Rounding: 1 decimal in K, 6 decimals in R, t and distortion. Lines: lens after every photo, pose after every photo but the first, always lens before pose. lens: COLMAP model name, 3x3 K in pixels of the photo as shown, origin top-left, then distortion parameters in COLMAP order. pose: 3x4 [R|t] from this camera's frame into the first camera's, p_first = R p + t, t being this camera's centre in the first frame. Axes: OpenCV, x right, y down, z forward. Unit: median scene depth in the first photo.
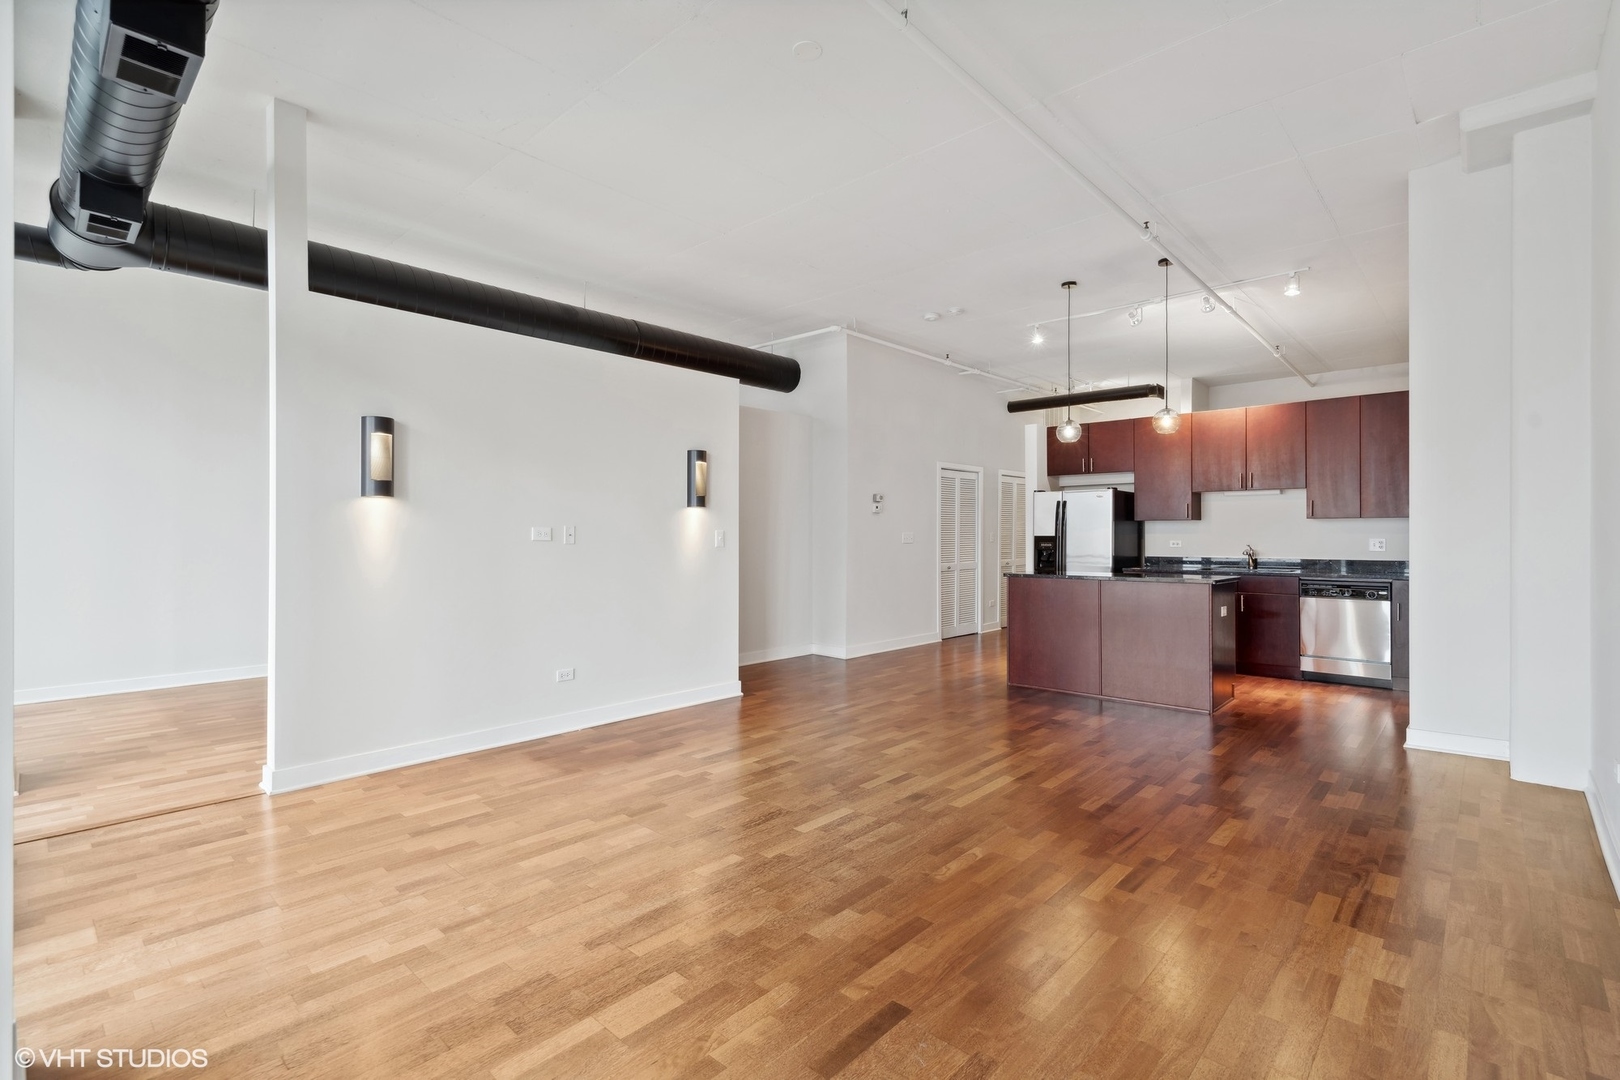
lens RADIAL K [[744.4, 0, 807.7], [0, 744.4, 530.1], [0, 0, 1]] dist [-0.001523, 0.000601]
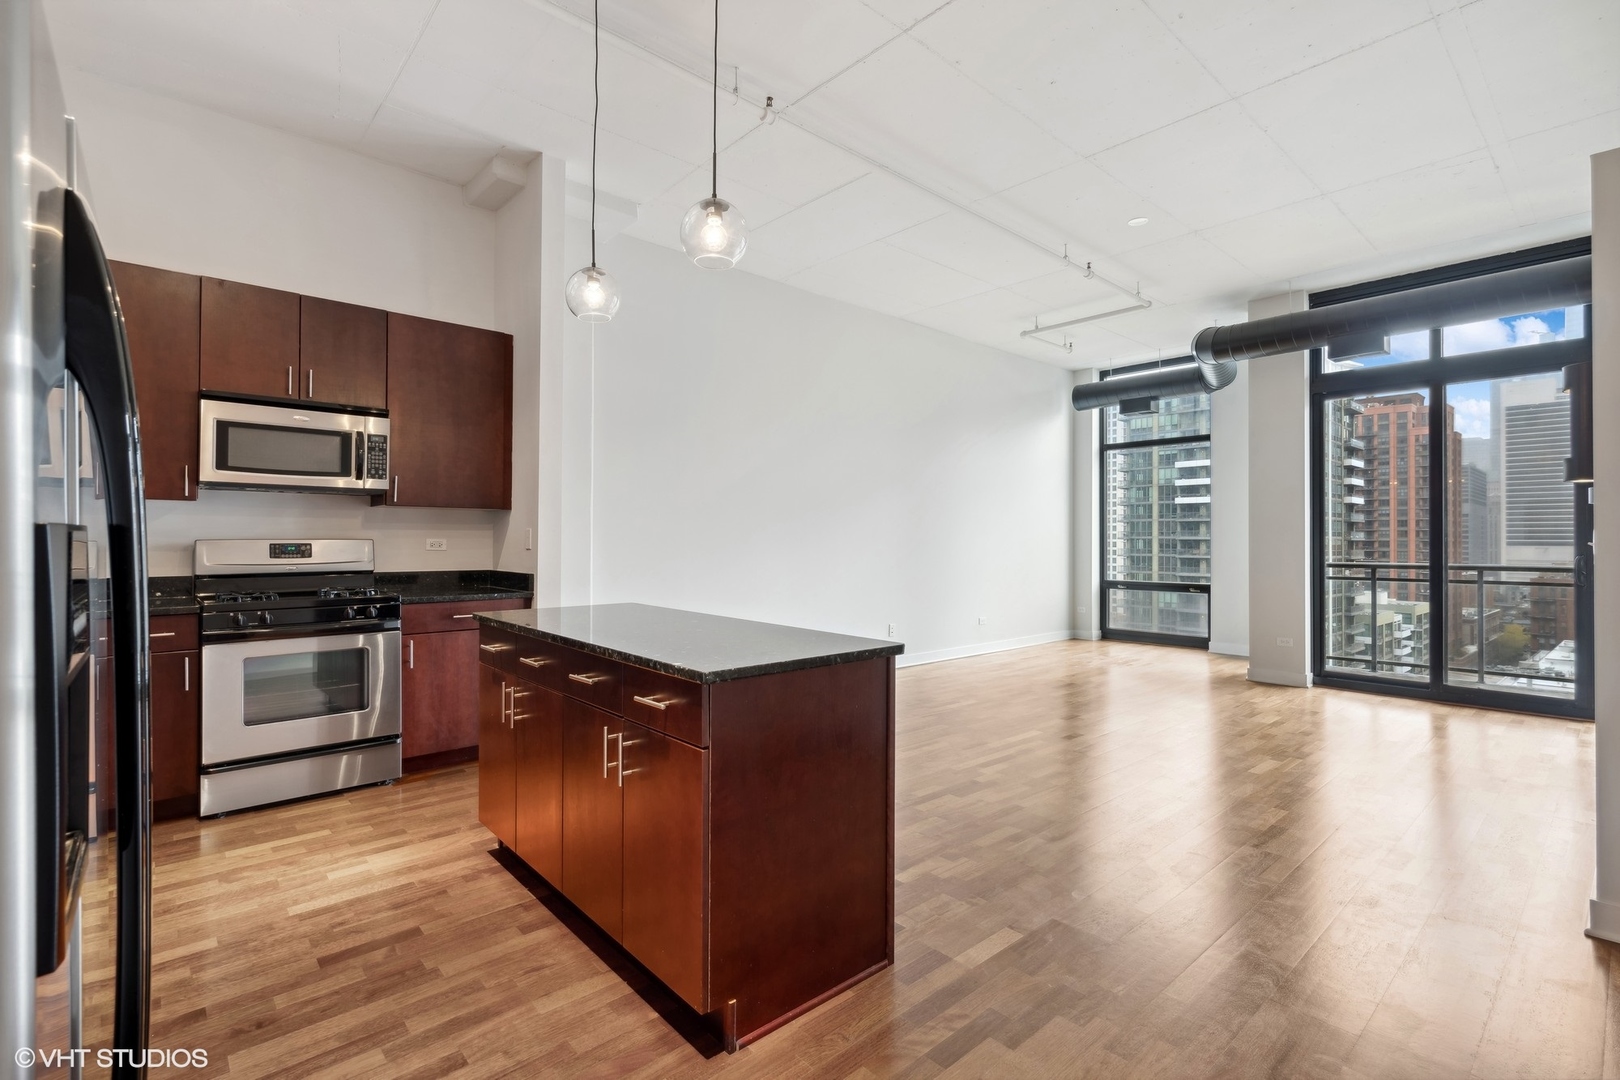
lens RADIAL K [[743.7, 0, 808.7], [0, 743.7, 532.4], [0, 0, 1]] dist [0.001911, 0.000442]
pose [[-0.995701, -0.005751, 0.092447, 0.276718], [-0.006894, 0.999904, -0.012049, 0.009937], [-0.092368, -0.012635, -0.995645, 1.347510]]
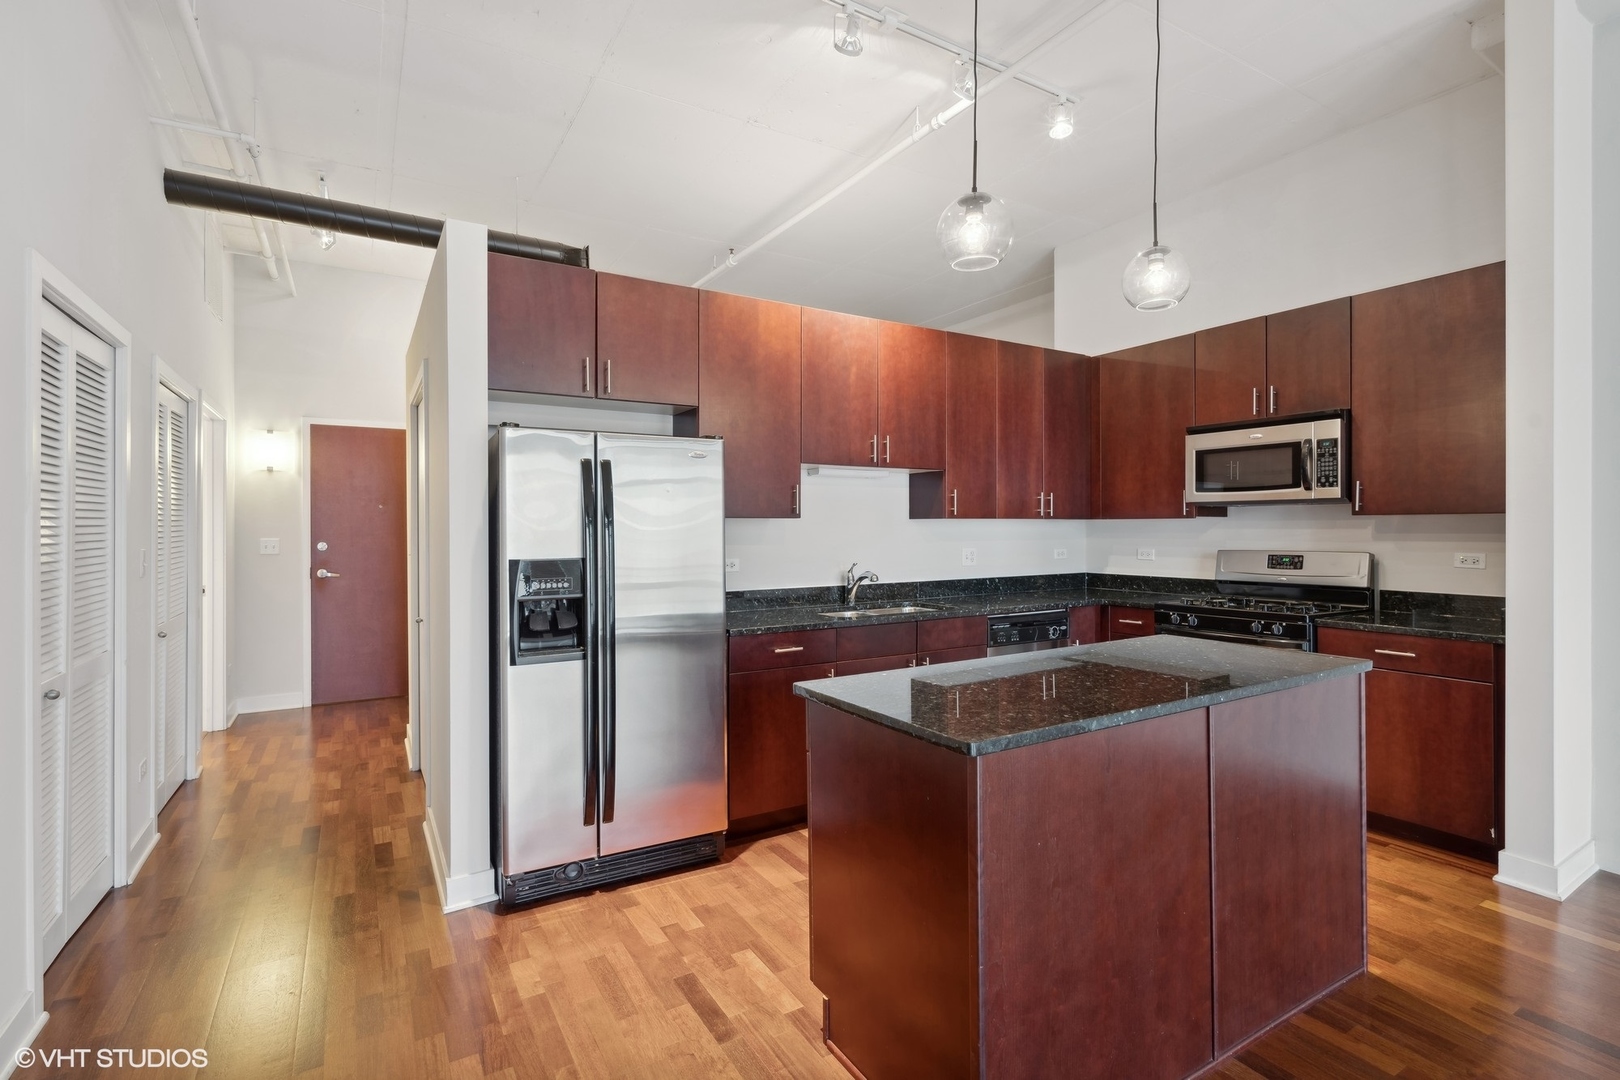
lens RADIAL K [[756.9, 0, 804.9], [0, 756.9, 529.8], [0, 0, 1]] dist [0.000115, 0.000349]
pose [[0.283070, -0.003300, 0.959093, 0.025723], [-0.001029, 0.999992, 0.003744, -0.008891], [-0.959099, -0.002047, 0.283065, 0.984036]]
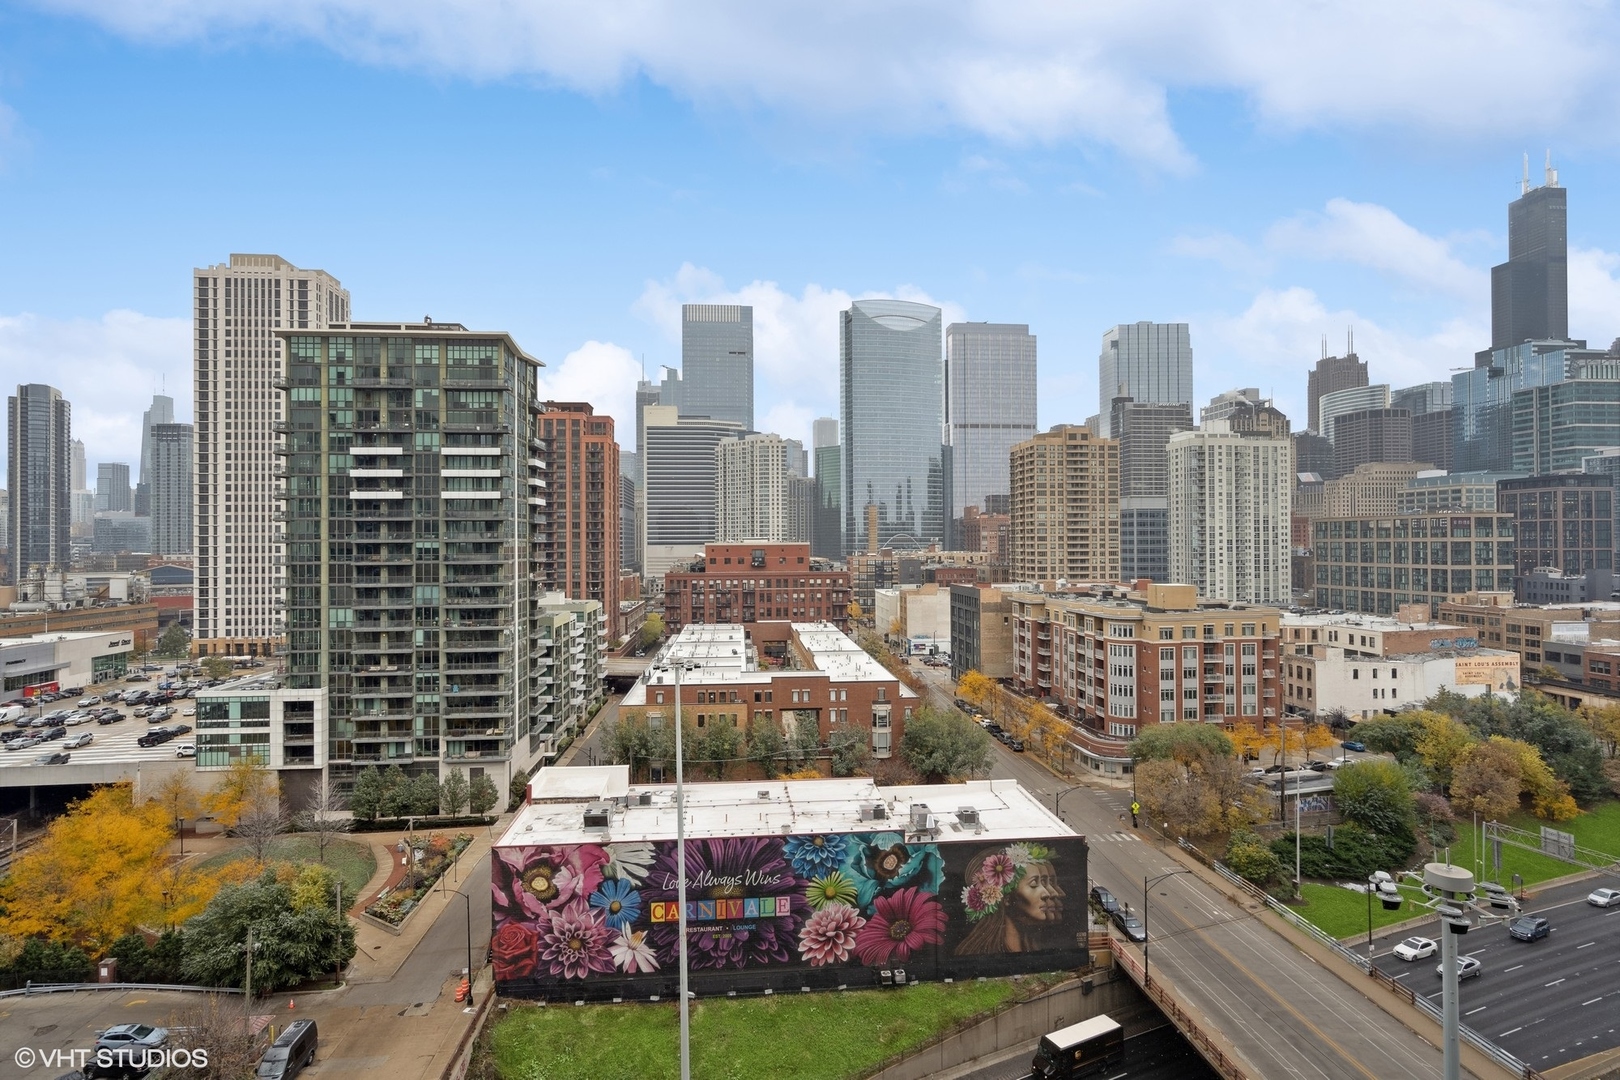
lens RADIAL K [[849.3, 0, 805.1], [0, 849.3, 536.8], [0, 0, 1]] dist [0.005073, 0.000128]
pose [[-0.663727, -0.002932, -0.747969, -0.482935], [0.005996, 0.999939, -0.009241, -0.019494], [0.747951, -0.010618, -0.663669, 0.090933]]
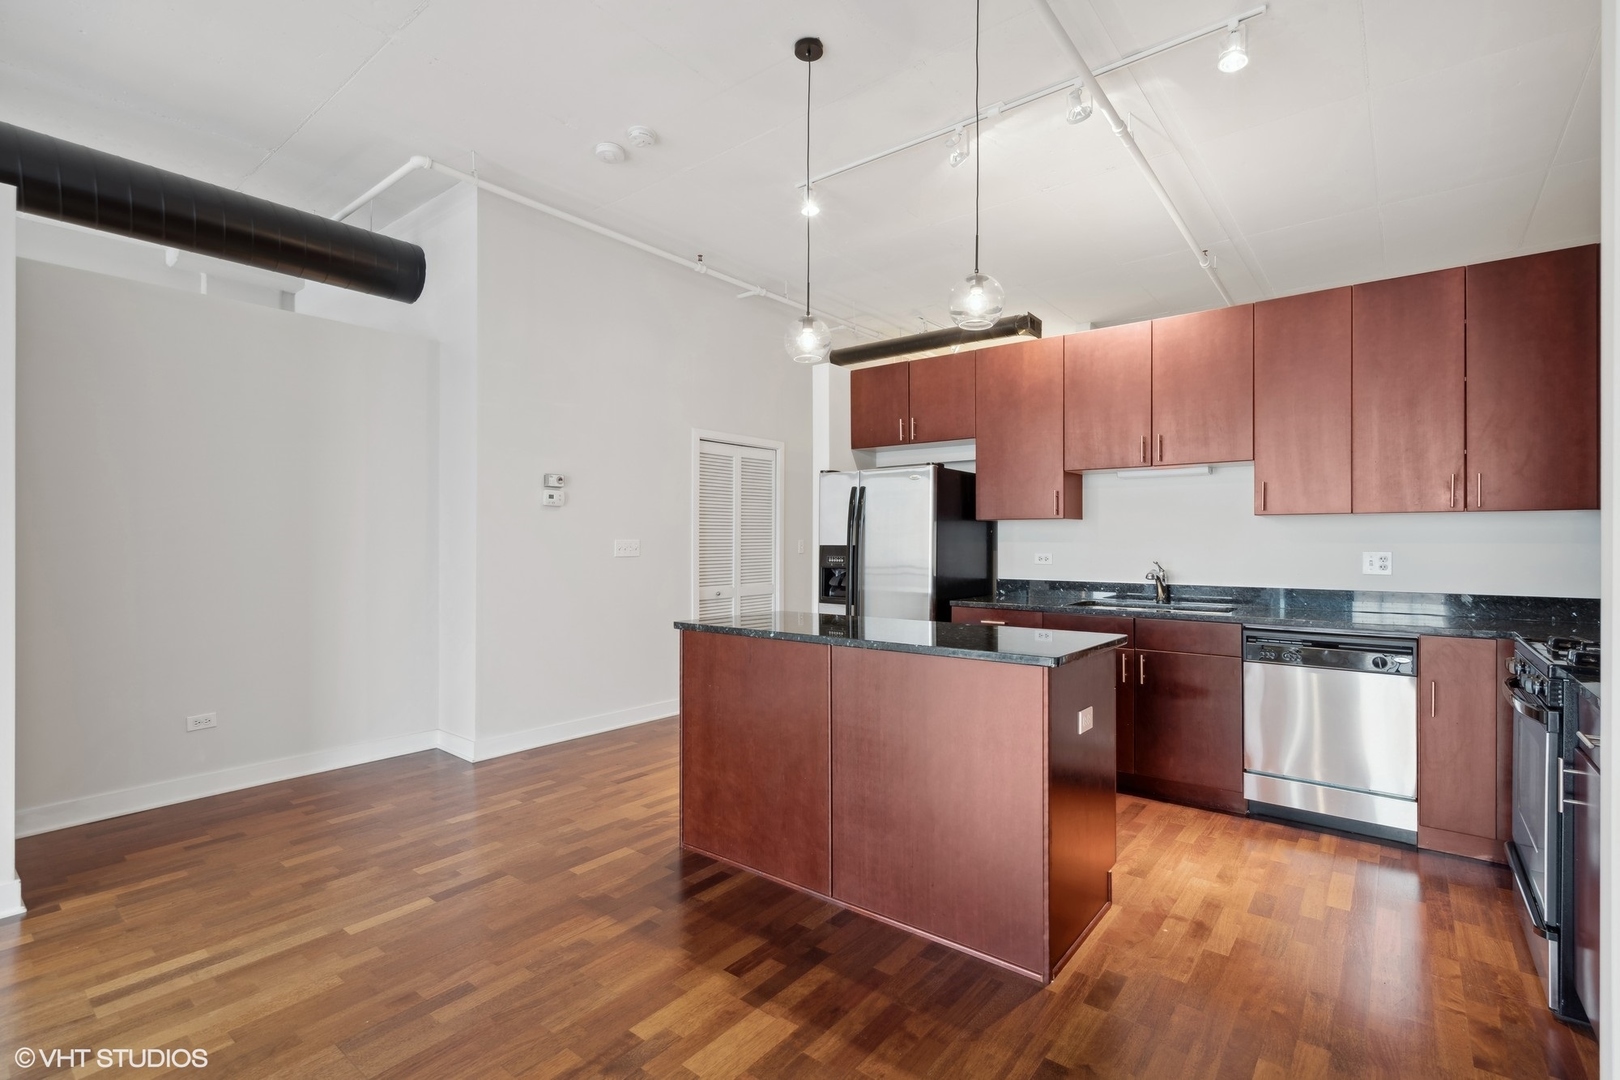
lens RADIAL K [[742.6, 0, 807.6], [0, 742.6, 539.5], [0, 0, 1]] dist [-0.002803, 0.000237]
pose [[0.997425, 0.001115, 0.071702, 0.316787], [-0.001429, 0.999990, 0.004326, 0.000415], [-0.071696, -0.004417, 0.997417, 0.500385]]
